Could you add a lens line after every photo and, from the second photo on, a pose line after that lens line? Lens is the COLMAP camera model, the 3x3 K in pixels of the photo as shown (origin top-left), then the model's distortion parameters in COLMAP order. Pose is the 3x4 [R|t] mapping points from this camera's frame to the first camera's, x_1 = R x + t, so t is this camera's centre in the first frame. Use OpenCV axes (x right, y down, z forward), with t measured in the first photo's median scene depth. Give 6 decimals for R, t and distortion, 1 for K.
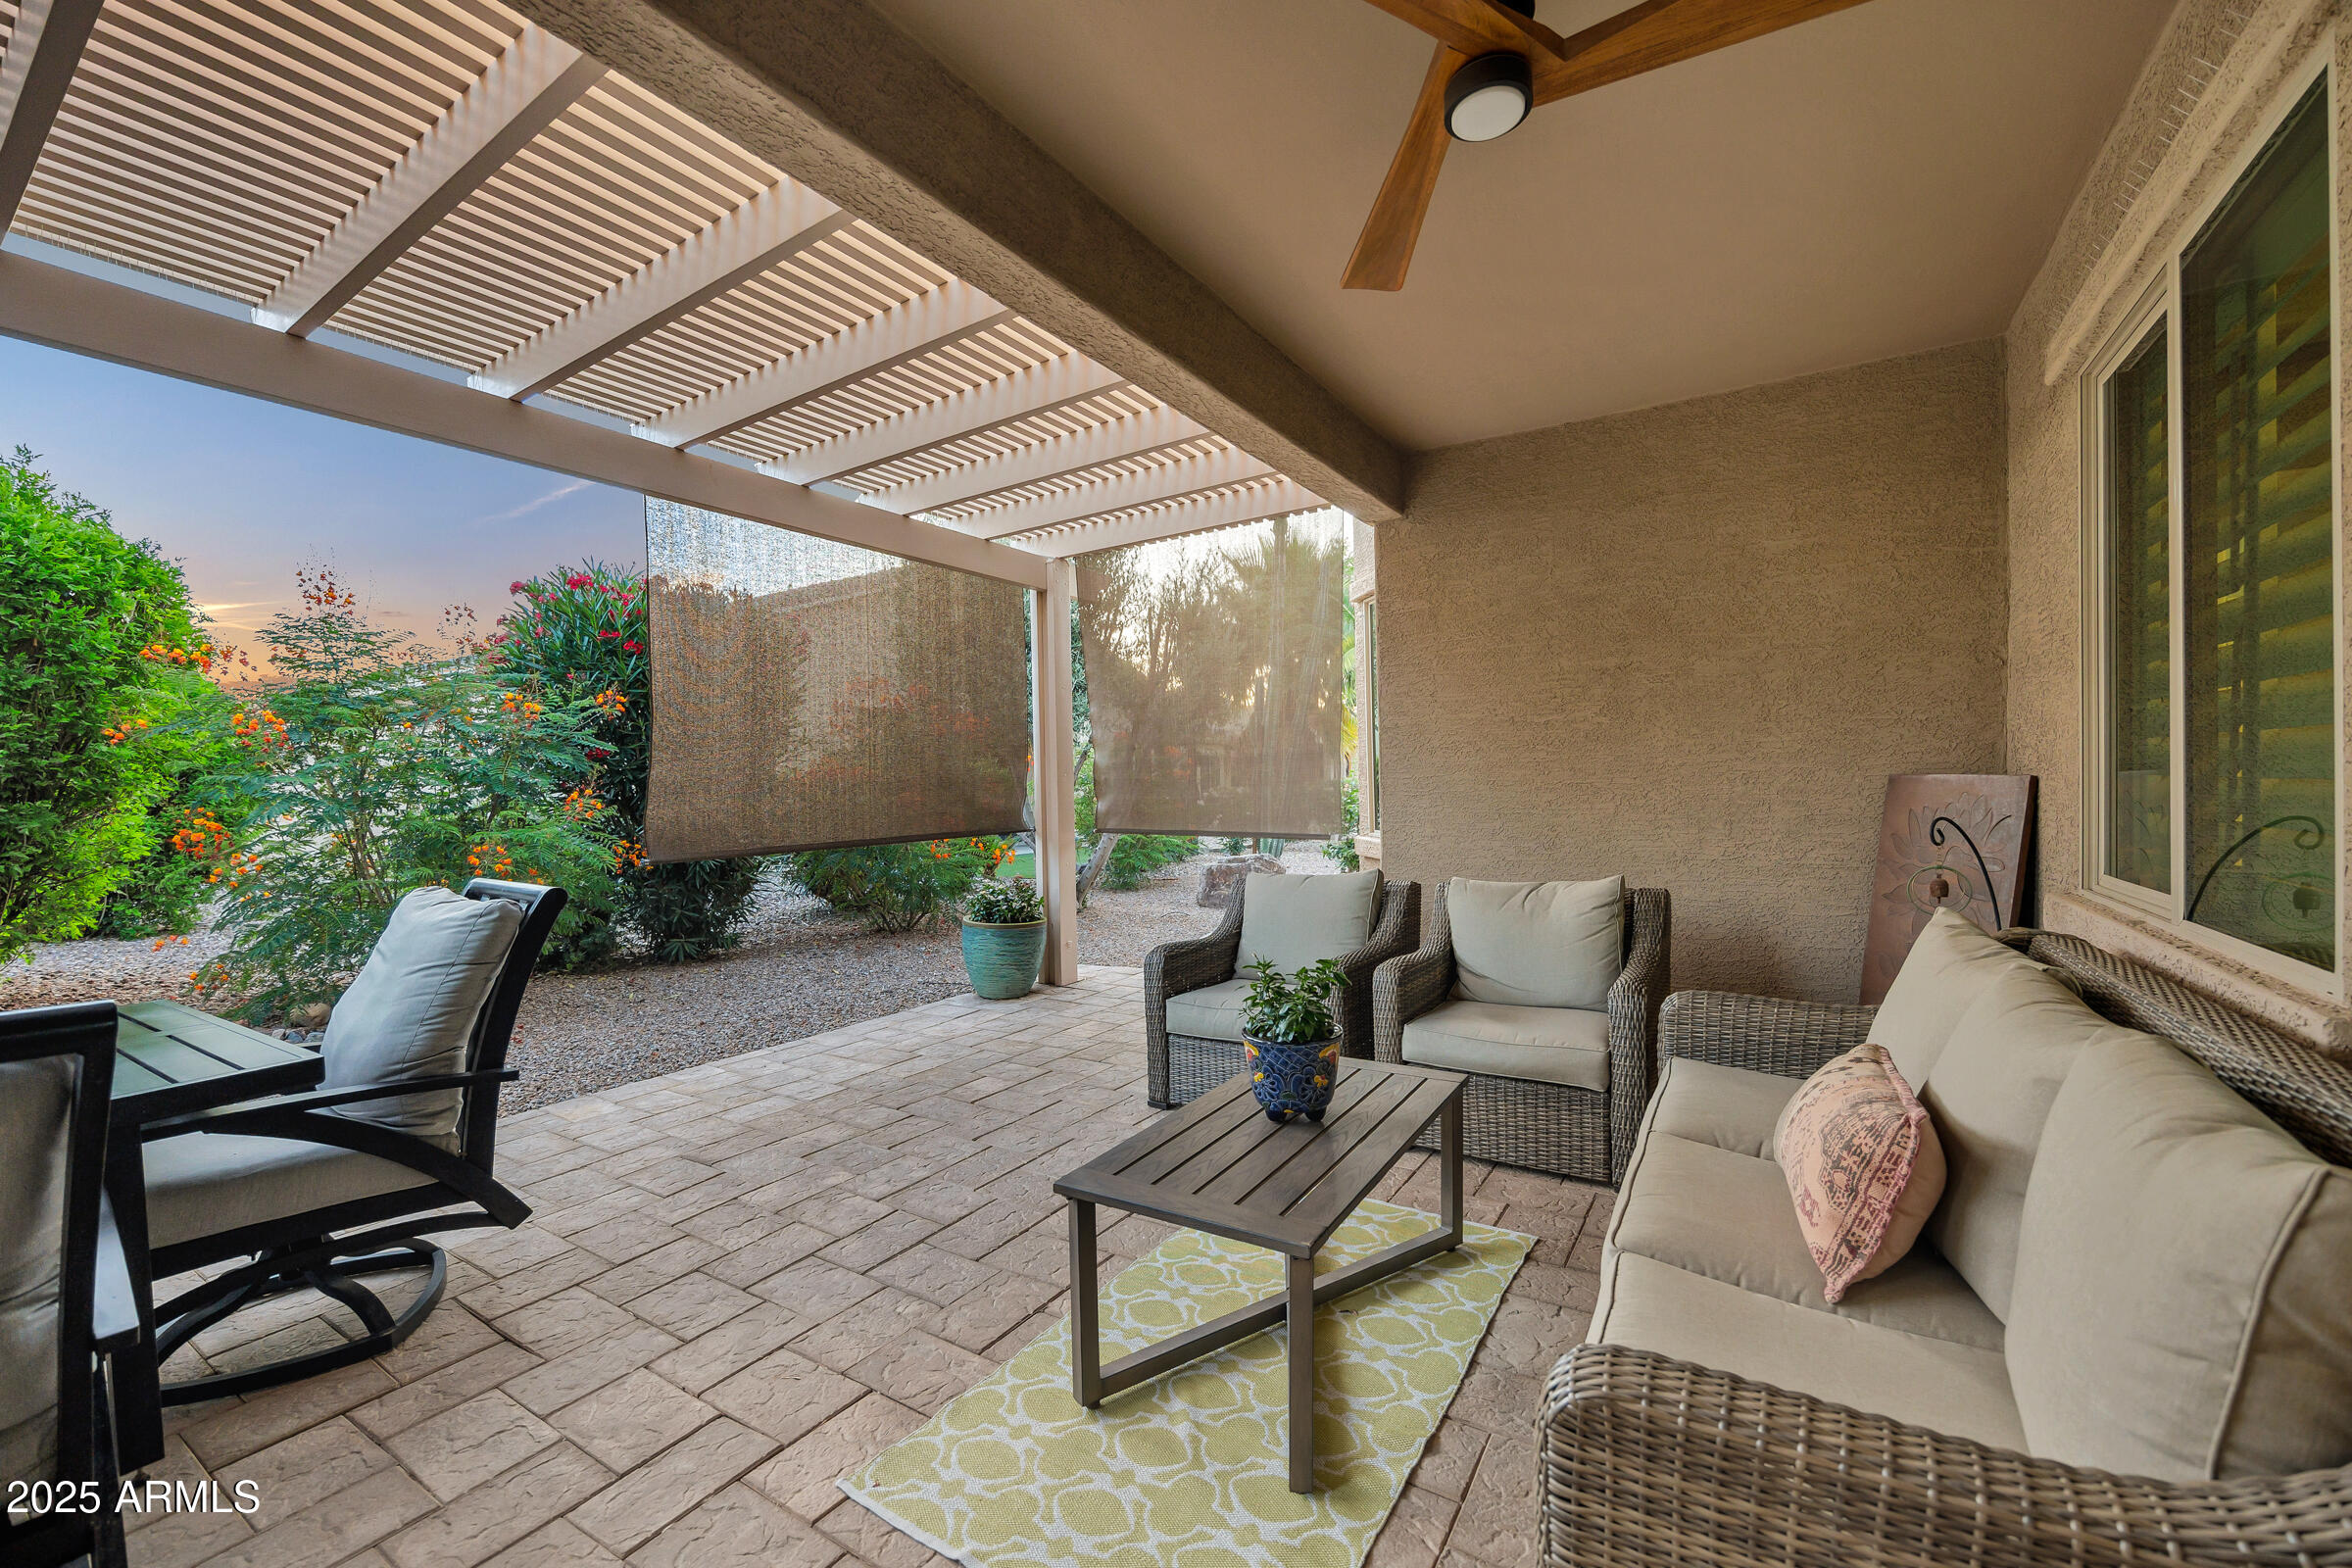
lens RADIAL K [[940.1, 0, 1176.0], [0, 940.1, 784.0], [0, 0, 1]] dist [-0.000375, -0.000015]
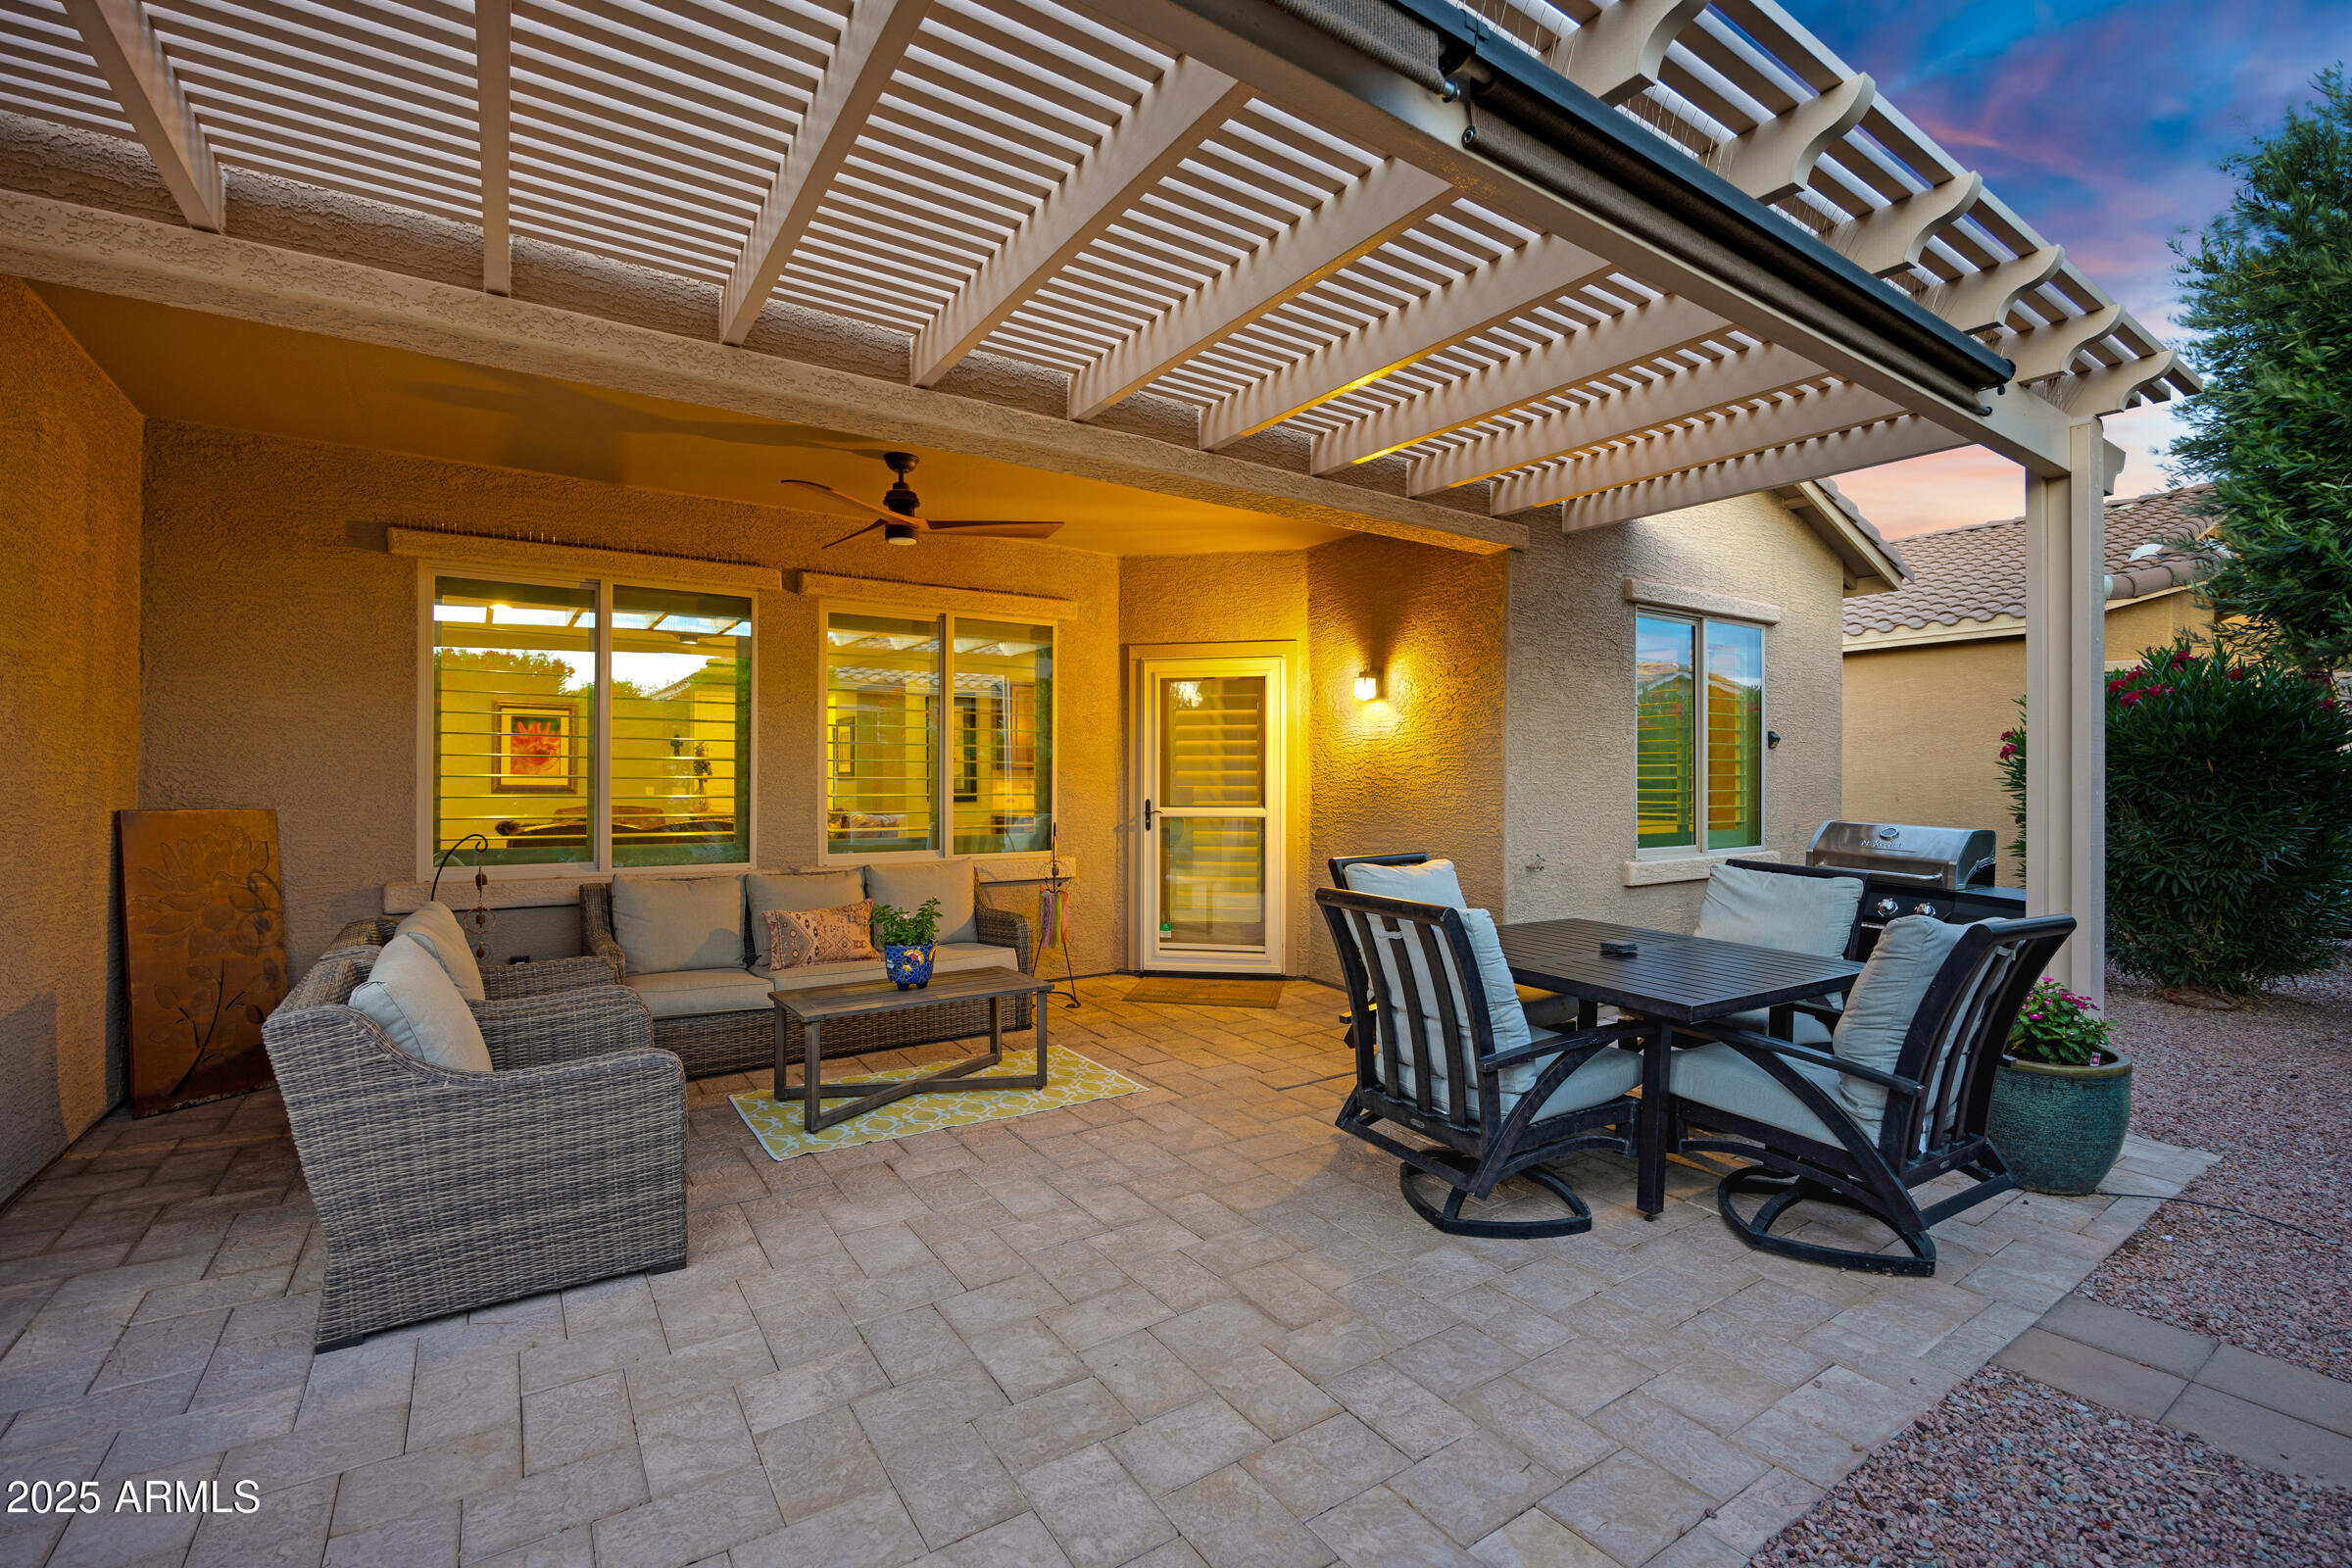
lens RADIAL K [[1056.4, 0, 1176.0], [0, 1056.4, 784.0], [0, 0, 1]] dist [-0.000113, -0.000035]
pose [[-0.915800, 0.011565, 0.401468, -0.983456], [0.011895, 0.999928, -0.001671, -0.026019], [-0.401459, 0.003245, -0.915871, 2.236317]]
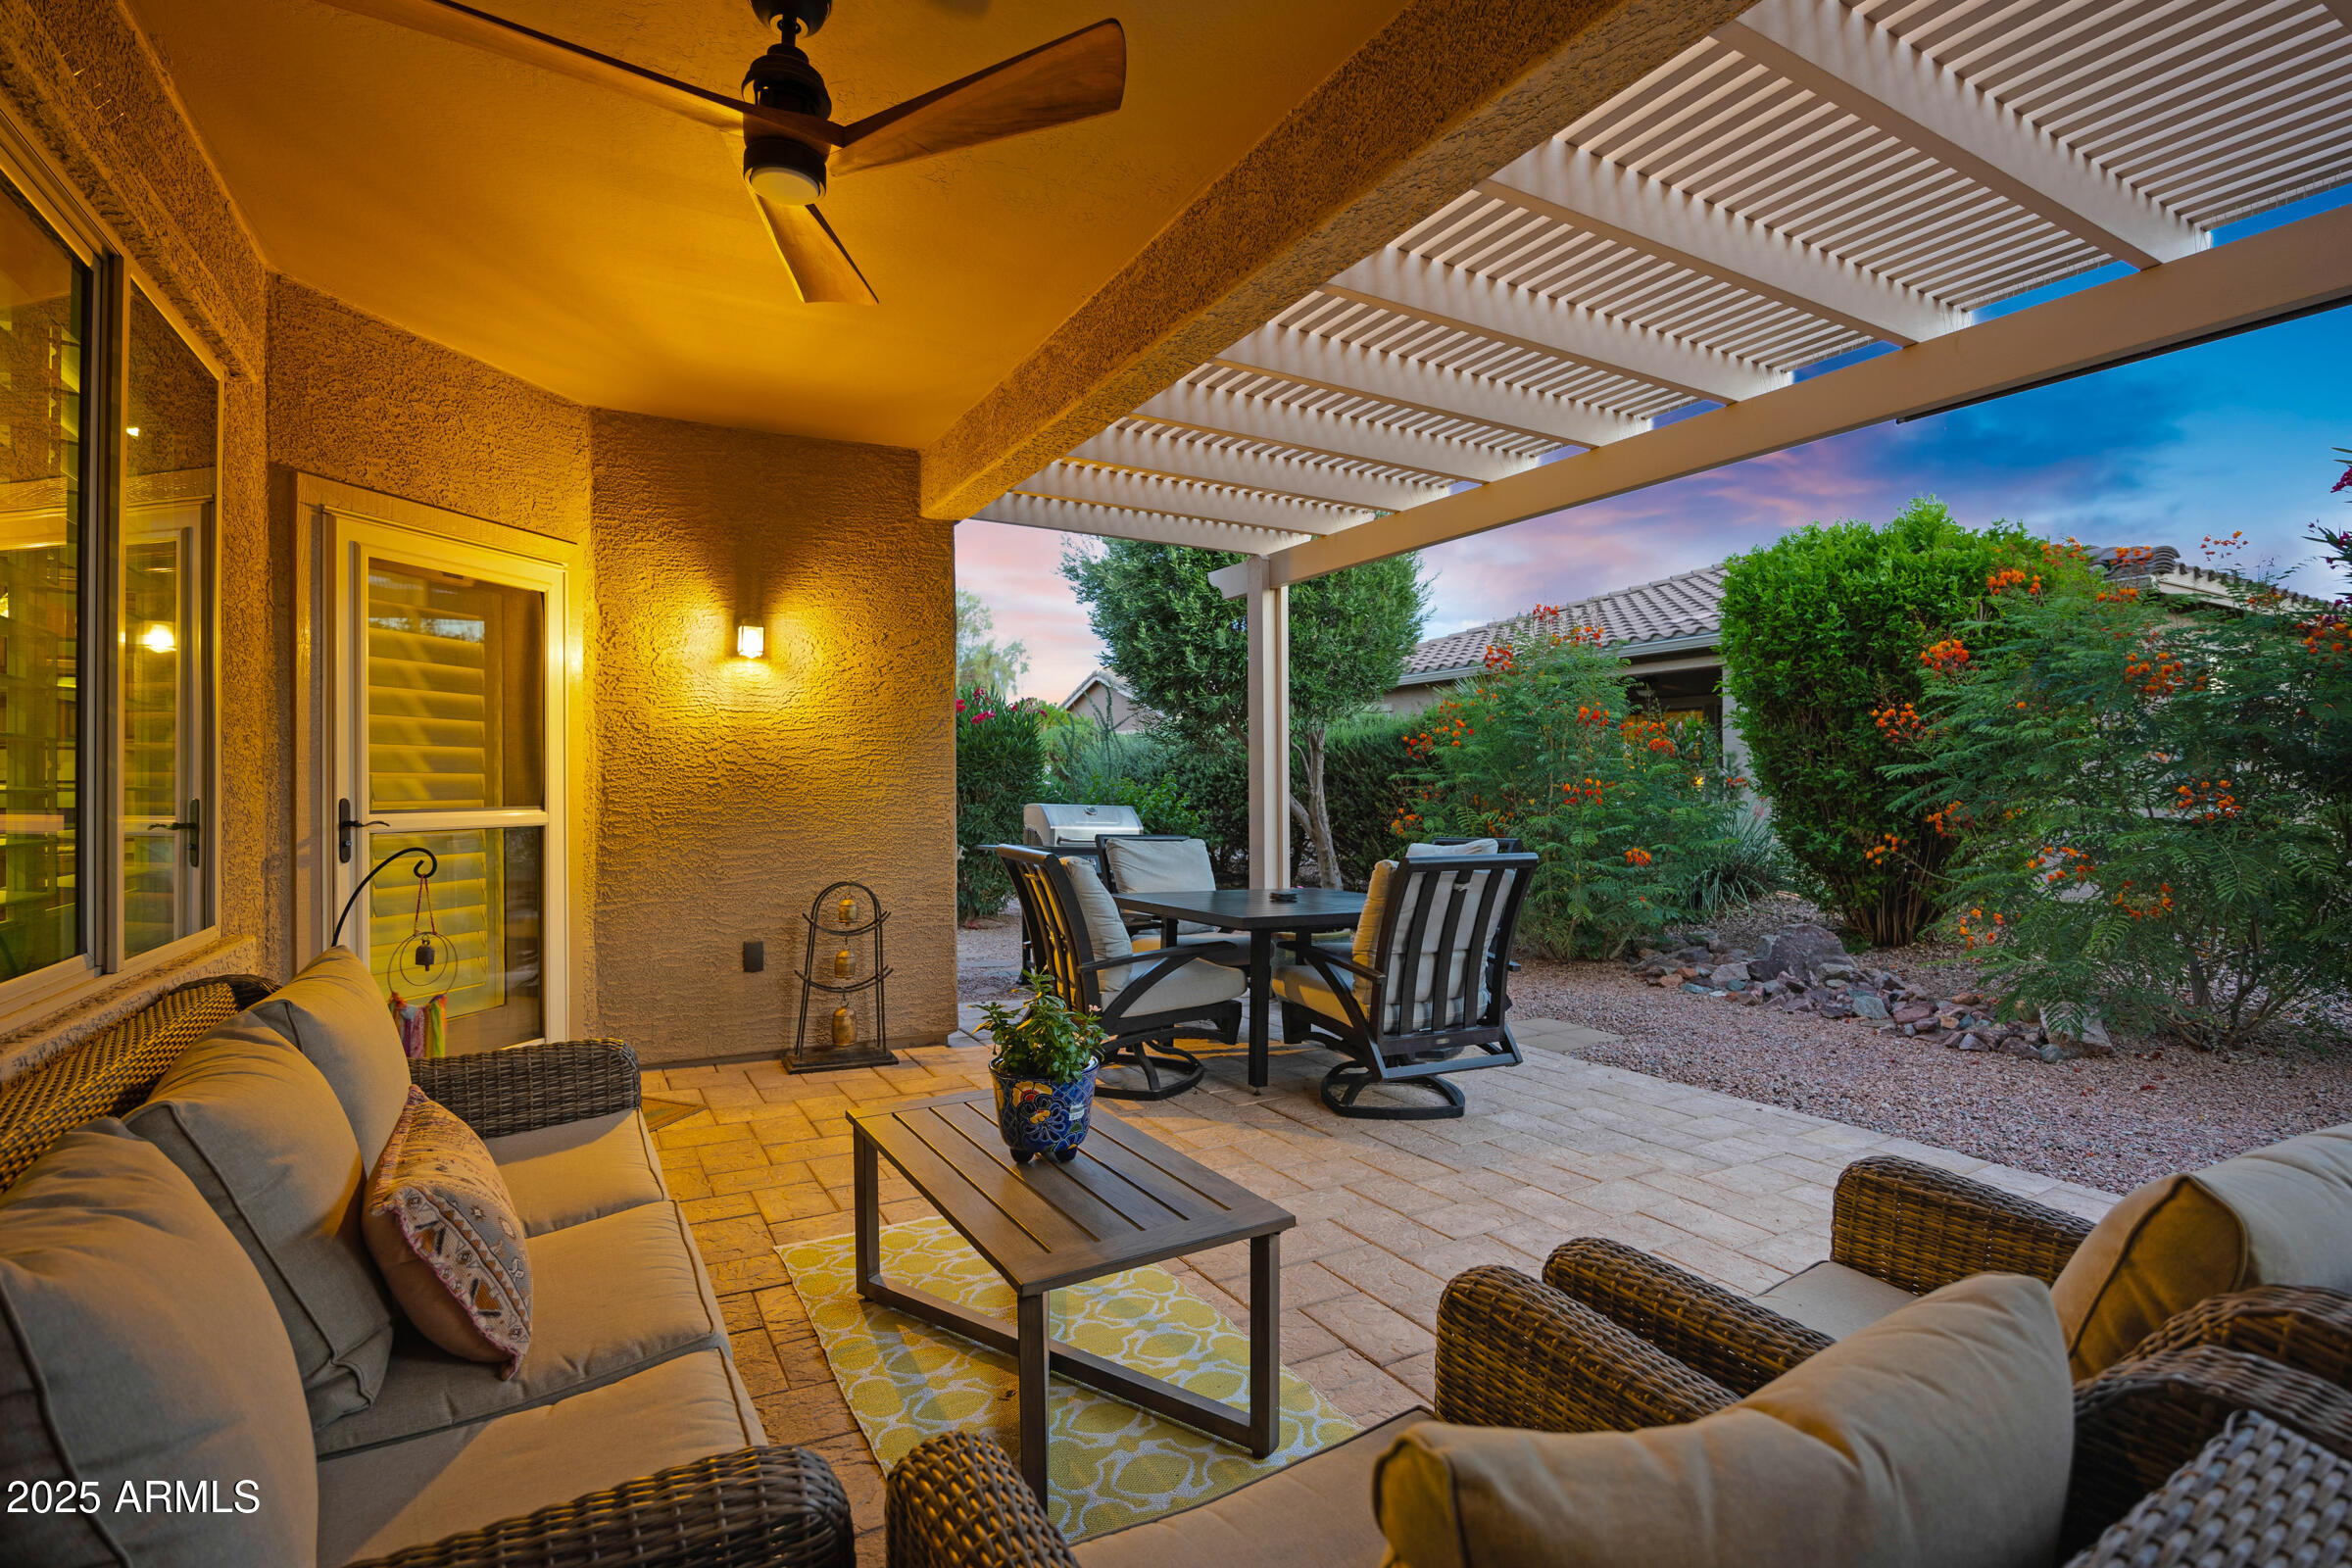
lens RADIAL K [[1074.3, 0, 1176.0], [0, 1074.3, 784.0], [0, 0, 1]] dist [-0.027289, 0.000022]
pose [[-0.462341, 0.012949, -0.886607, 0.823207], [0.010097, 0.999905, 0.009338, -0.012498], [0.886644, -0.004635, -0.462428, 1.340318]]
